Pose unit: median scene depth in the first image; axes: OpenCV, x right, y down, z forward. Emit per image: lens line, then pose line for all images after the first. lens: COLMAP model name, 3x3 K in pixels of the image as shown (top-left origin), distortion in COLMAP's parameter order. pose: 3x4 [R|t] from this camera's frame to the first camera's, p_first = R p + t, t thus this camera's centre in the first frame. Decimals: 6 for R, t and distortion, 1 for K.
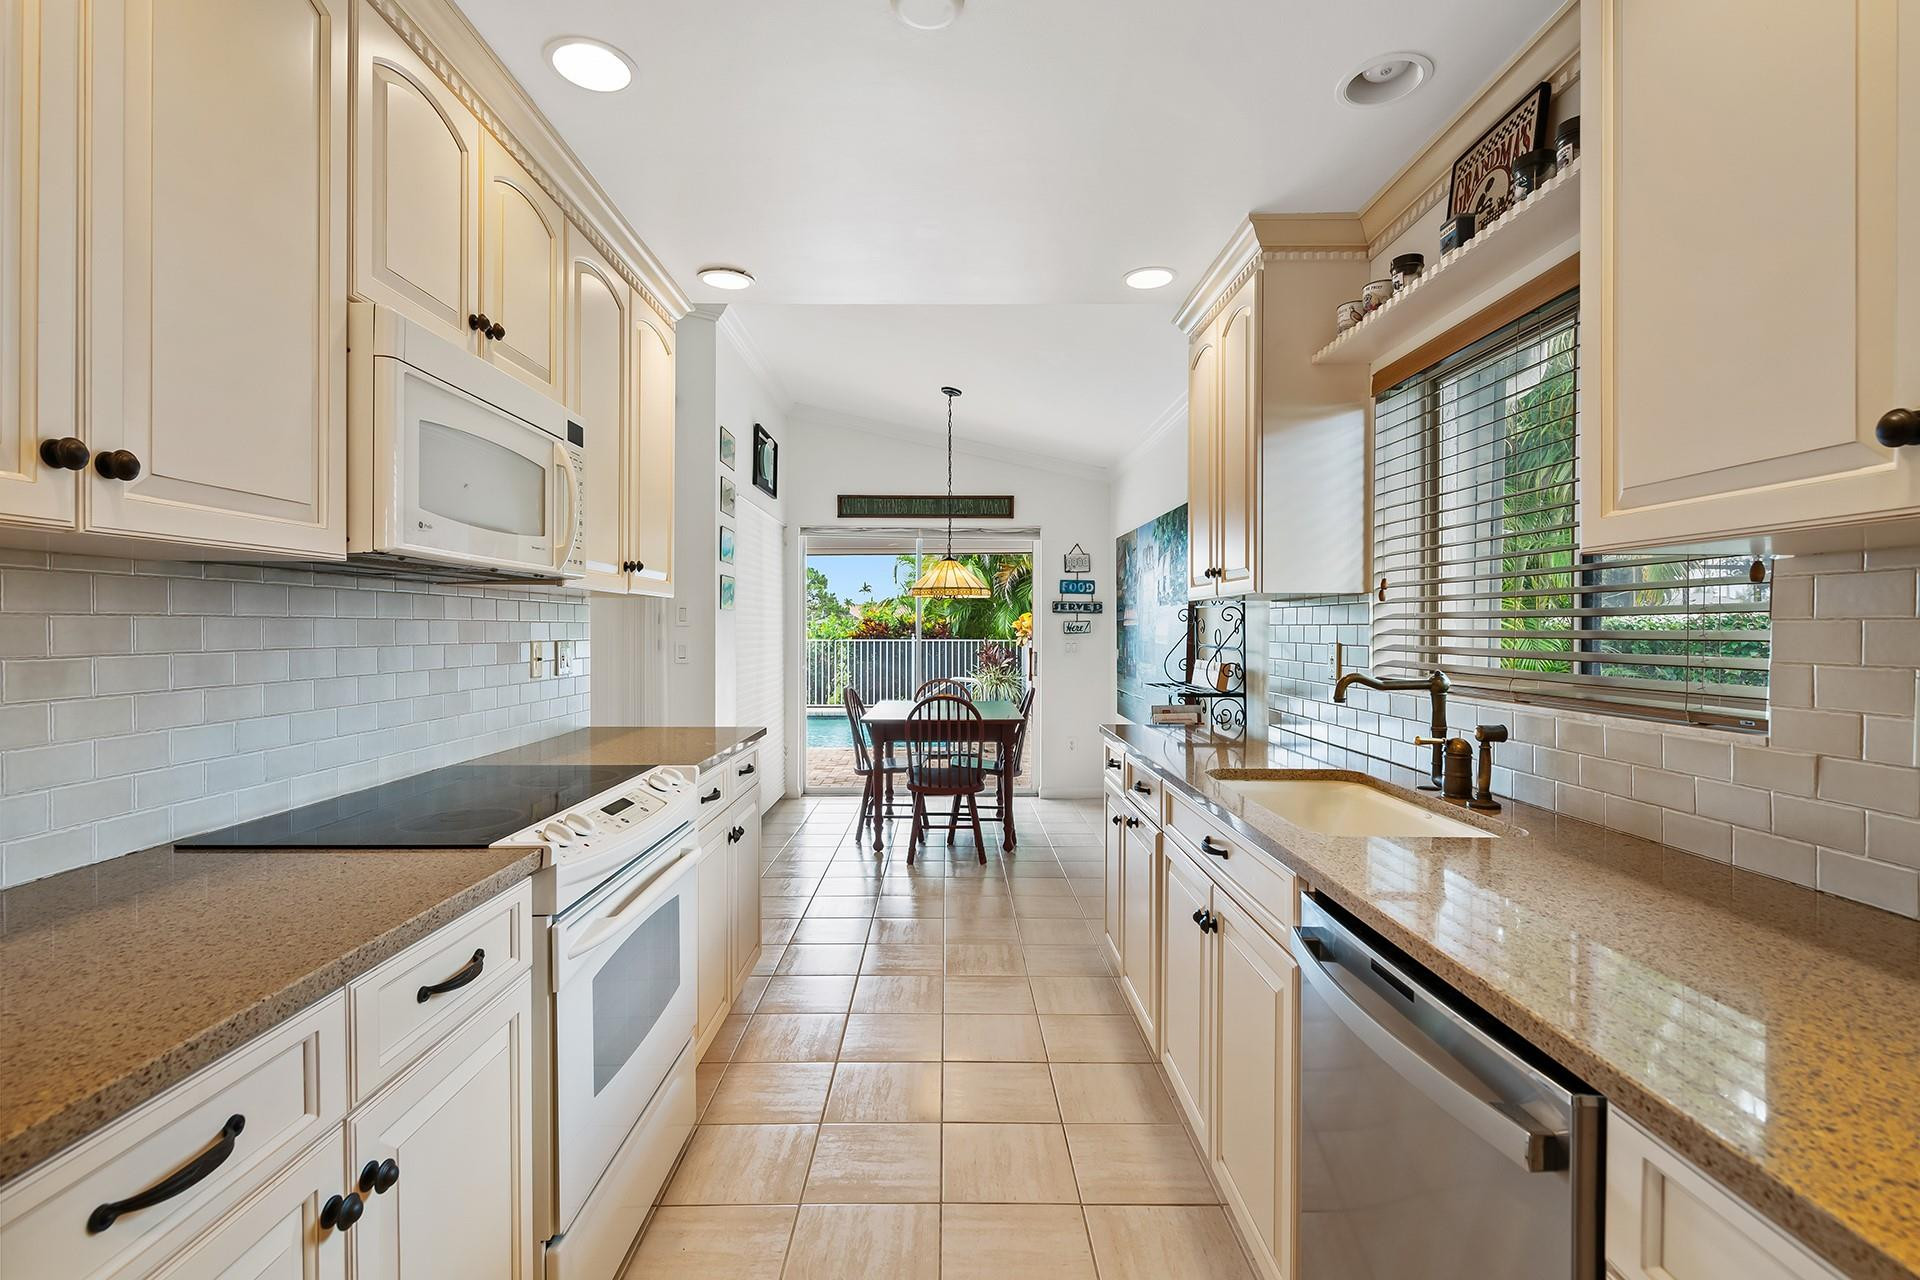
lens RADIAL K [[821.9, 0, 960.8], [0, 821.9, 633.6], [0, 0, 1]] dist [0.002119, 0.000473]
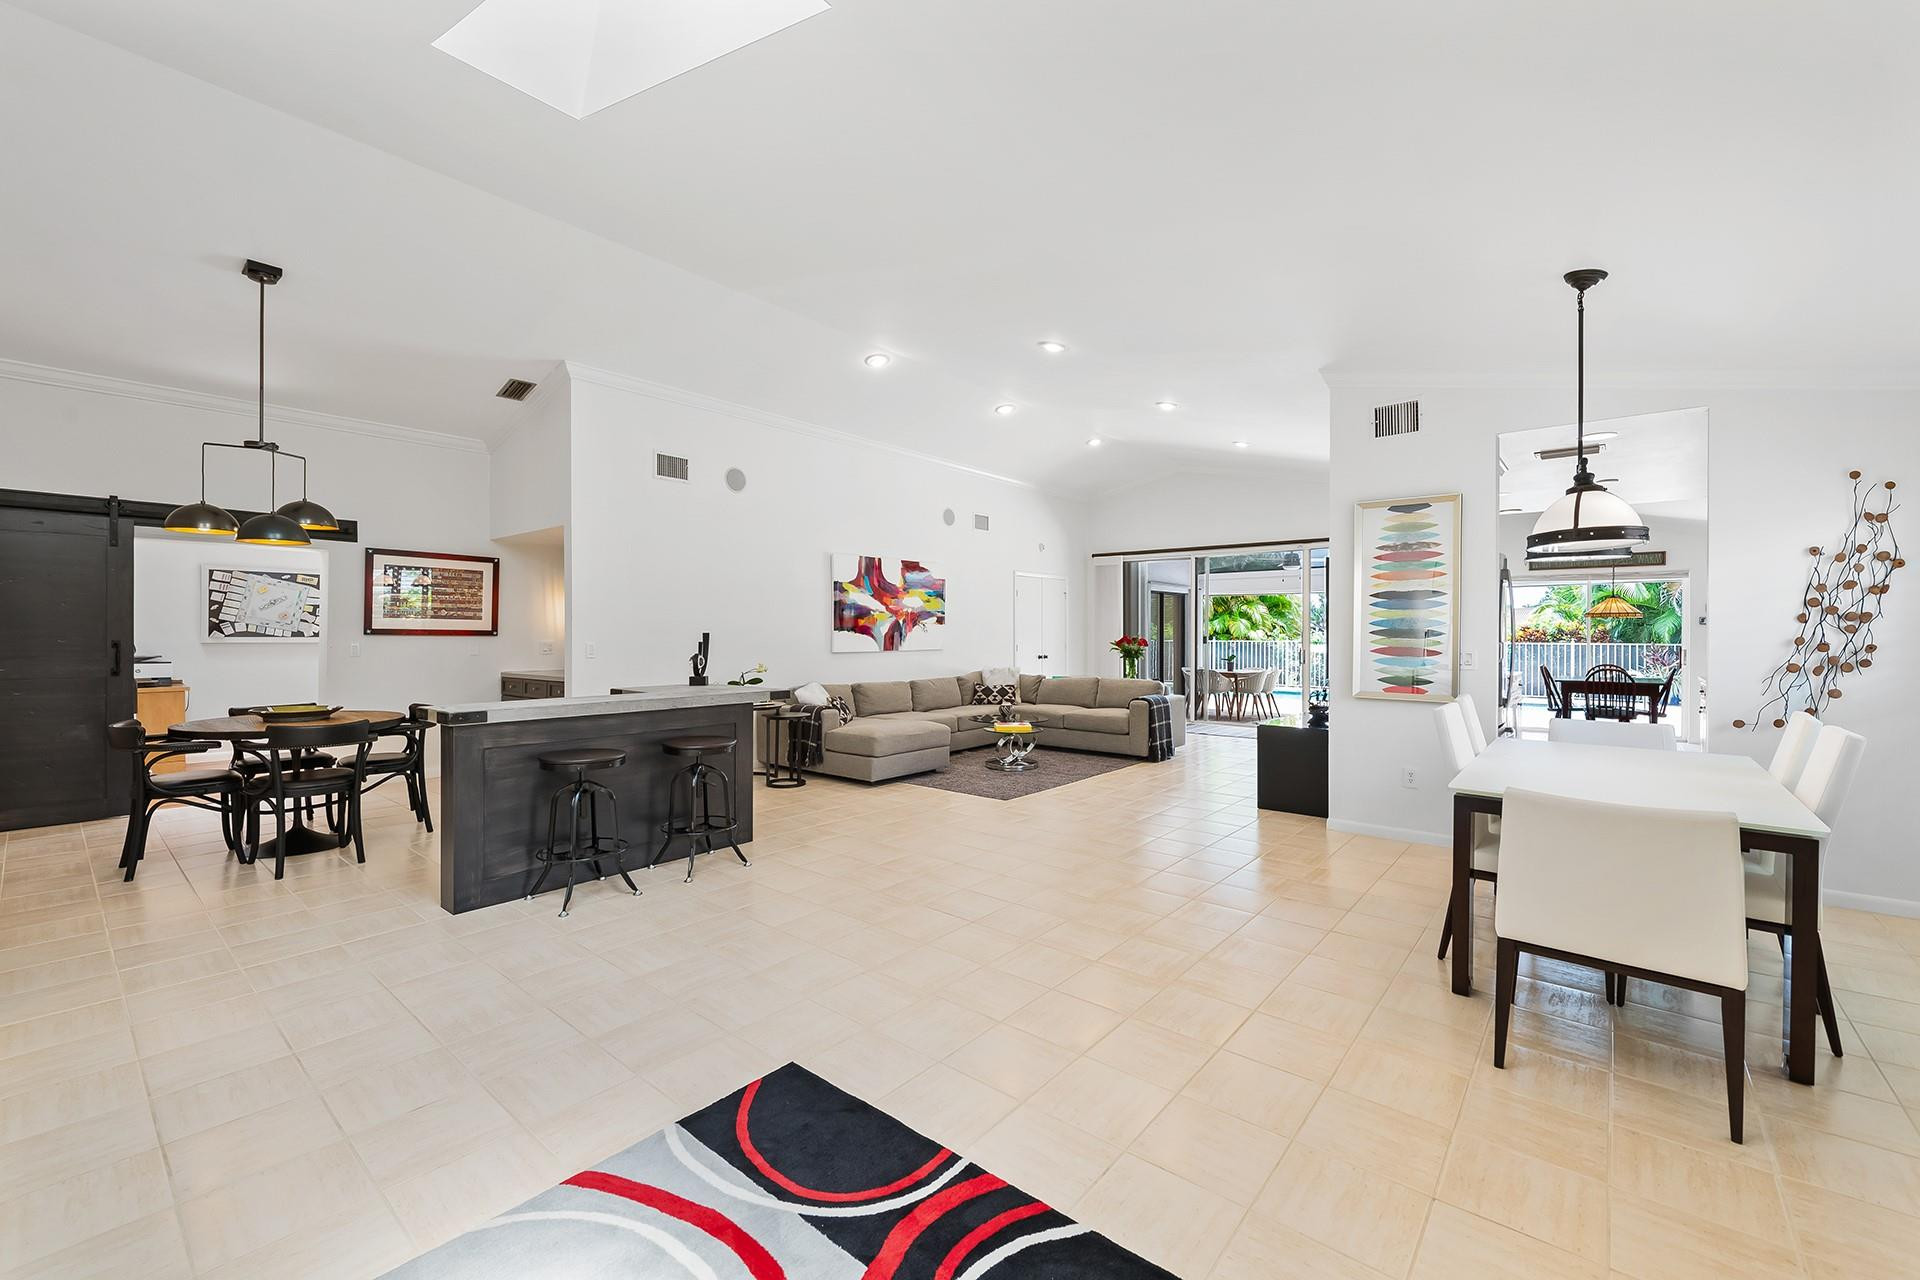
lens RADIAL K [[795.8, 0, 958.8], [0, 795.8, 637.5], [0, 0, 1]] dist [0.010877, -0.001468]
pose [[0.768283, 0.002614, -0.640105, 0.006601], [-0.004303, 0.999990, -0.001082, 0.007288], [0.640095, 0.003586, 0.768287, -1.070795]]
